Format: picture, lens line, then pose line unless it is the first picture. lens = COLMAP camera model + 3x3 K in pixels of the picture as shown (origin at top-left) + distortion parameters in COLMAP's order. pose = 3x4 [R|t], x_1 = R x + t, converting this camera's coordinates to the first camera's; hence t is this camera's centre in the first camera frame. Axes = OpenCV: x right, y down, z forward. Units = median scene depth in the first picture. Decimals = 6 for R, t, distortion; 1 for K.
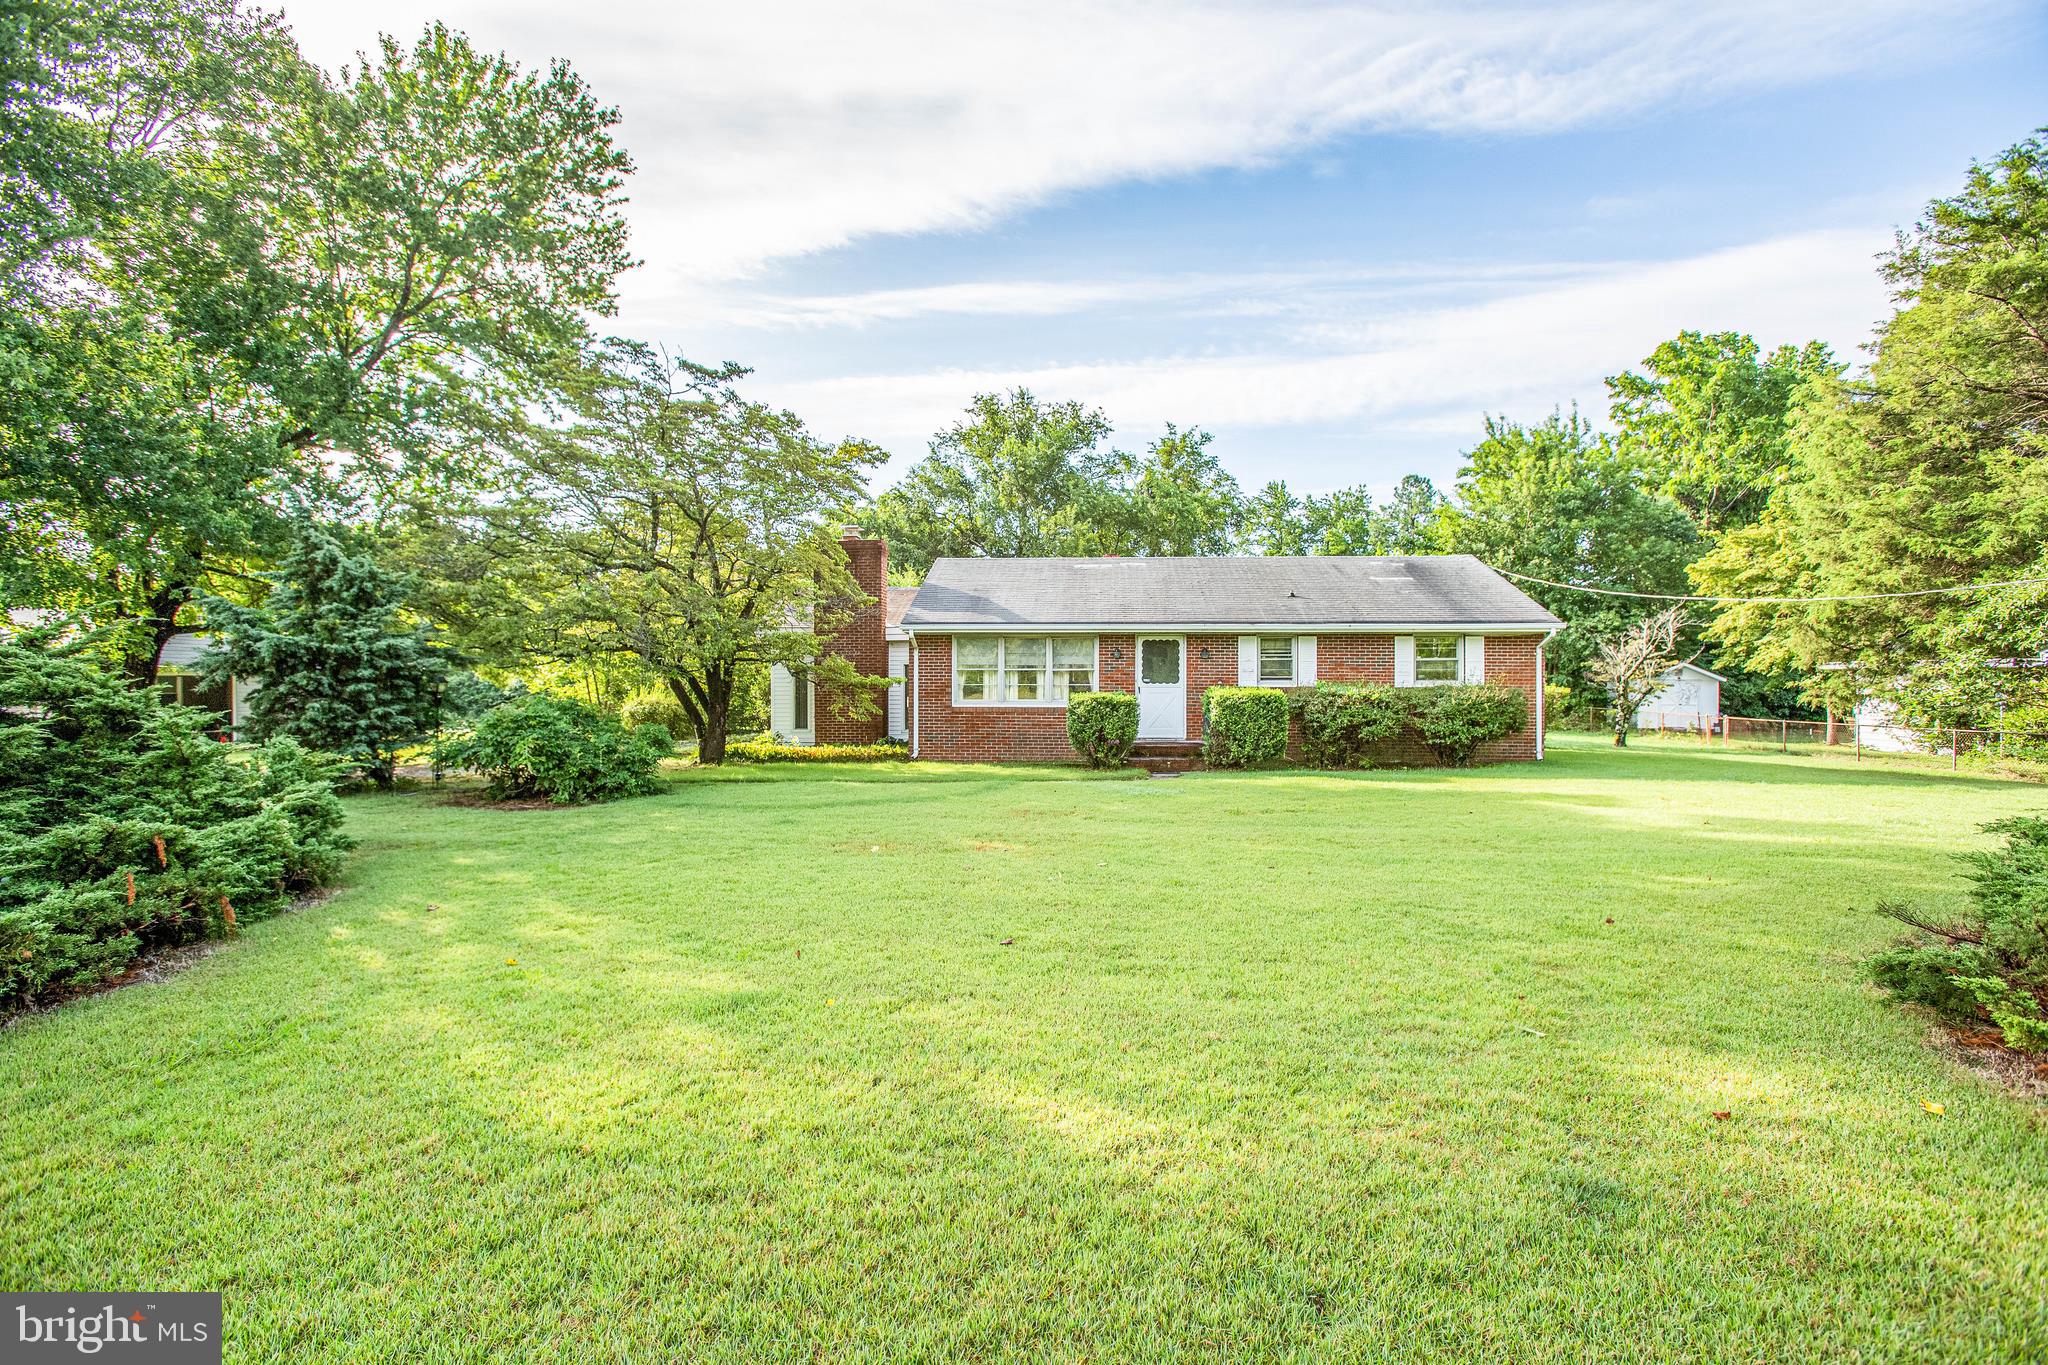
lens RADIAL K [[952.3, 0, 1018.8], [0, 952.3, 676.2], [0, 0, 1]] dist [-0.047099, 0.001106]
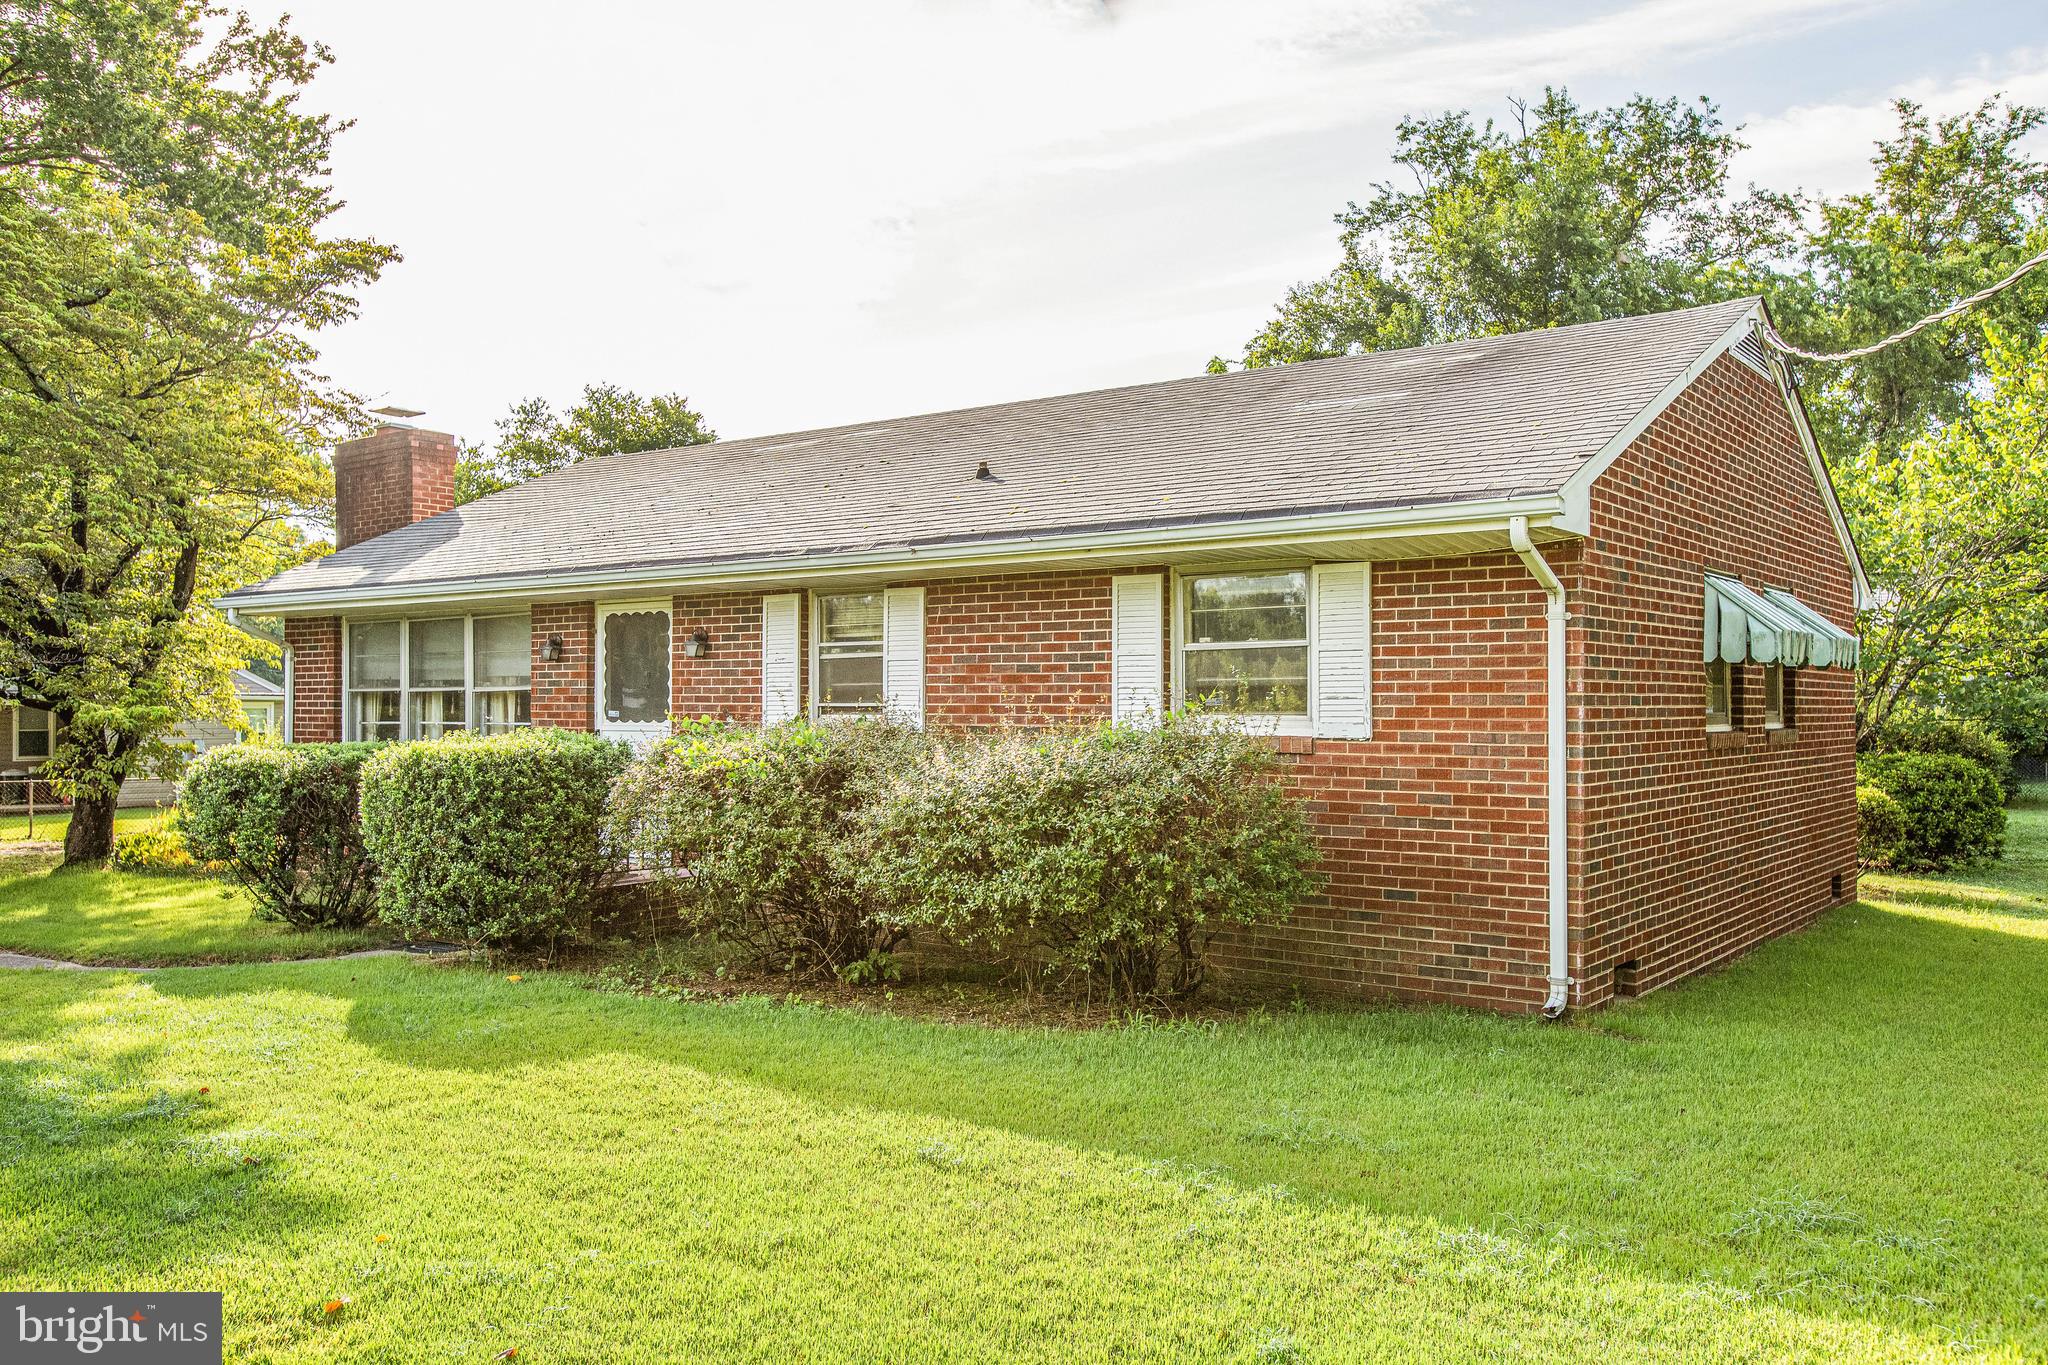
lens RADIAL K [[1647.4, 0, 1022.9], [0, 1647.4, 689.7], [0, 0, 1]] dist [-0.006681, 0.033049]
pose [[0.849989, -0.008009, -0.526739, 0.637210], [0.004665, 0.999960, -0.007677, 0.000370], [0.526780, 0.004068, 0.849992, 0.490700]]
